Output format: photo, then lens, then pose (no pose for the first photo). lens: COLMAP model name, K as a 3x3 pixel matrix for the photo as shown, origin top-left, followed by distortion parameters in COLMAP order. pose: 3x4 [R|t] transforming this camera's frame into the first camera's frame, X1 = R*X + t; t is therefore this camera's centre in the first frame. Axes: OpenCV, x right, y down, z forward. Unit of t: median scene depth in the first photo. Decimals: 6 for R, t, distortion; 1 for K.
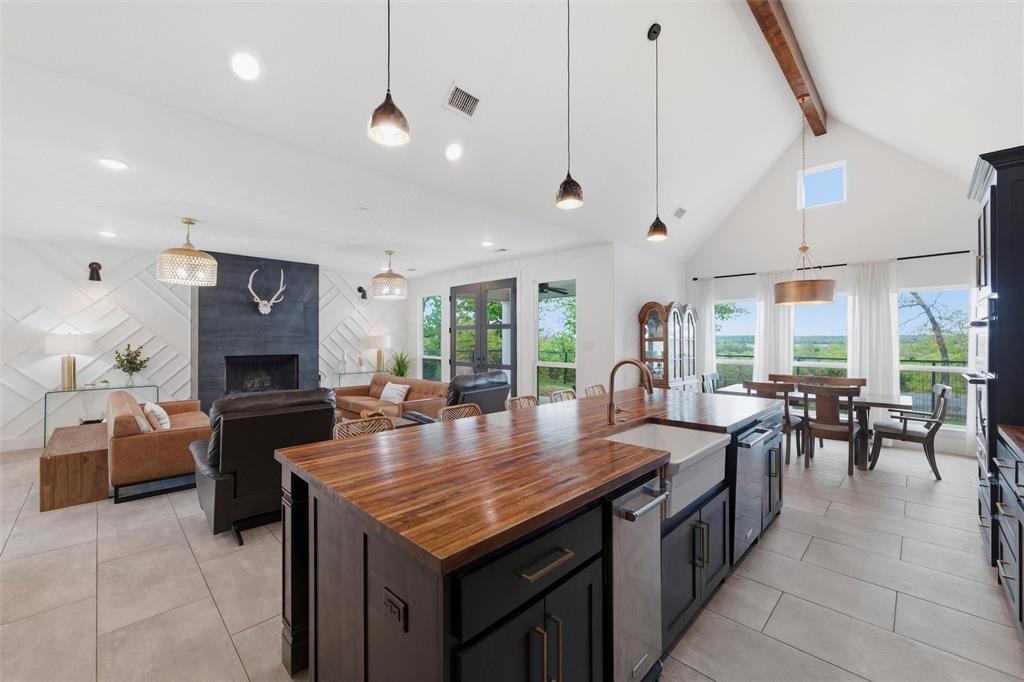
lens RADIAL K [[408.5, 0, 506.3], [0, 408.5, 336.4], [0, 0, 1]] dist [-0.004510, -0.000131]
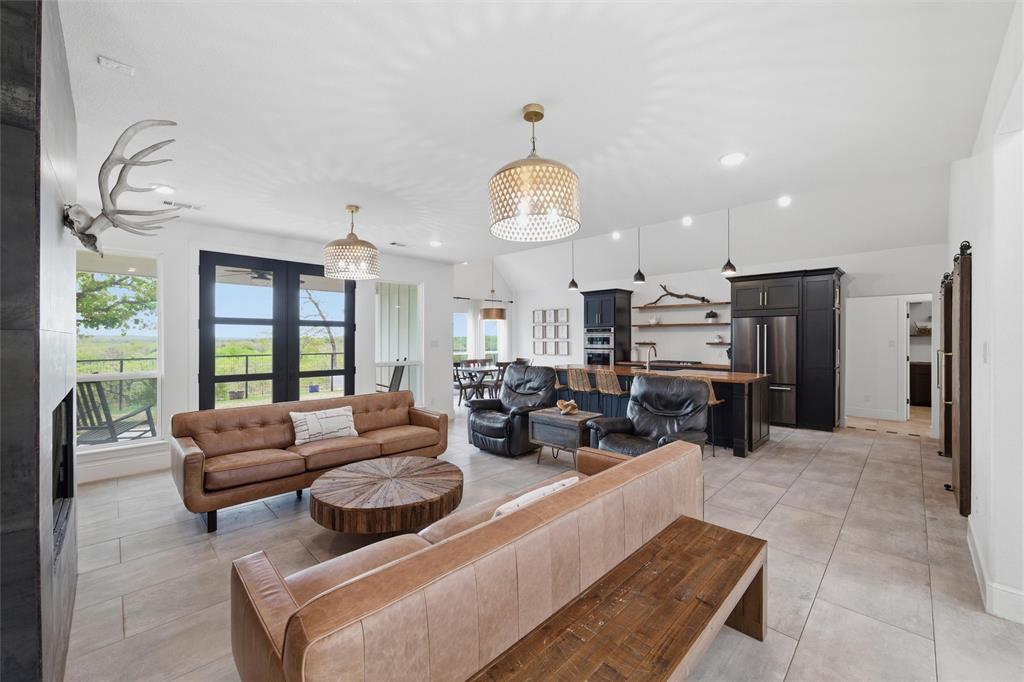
lens RADIAL K [[408.5, 0, 507.0], [0, 408.5, 340.9], [0, 0, 1]] dist [-0.004510, -0.000131]
pose [[0.012039, 0.005298, 0.999913, -1.036577], [0.009637, 0.999939, -0.005415, 0.023842], [-0.999881, 0.009701, 0.011988, 0.812841]]
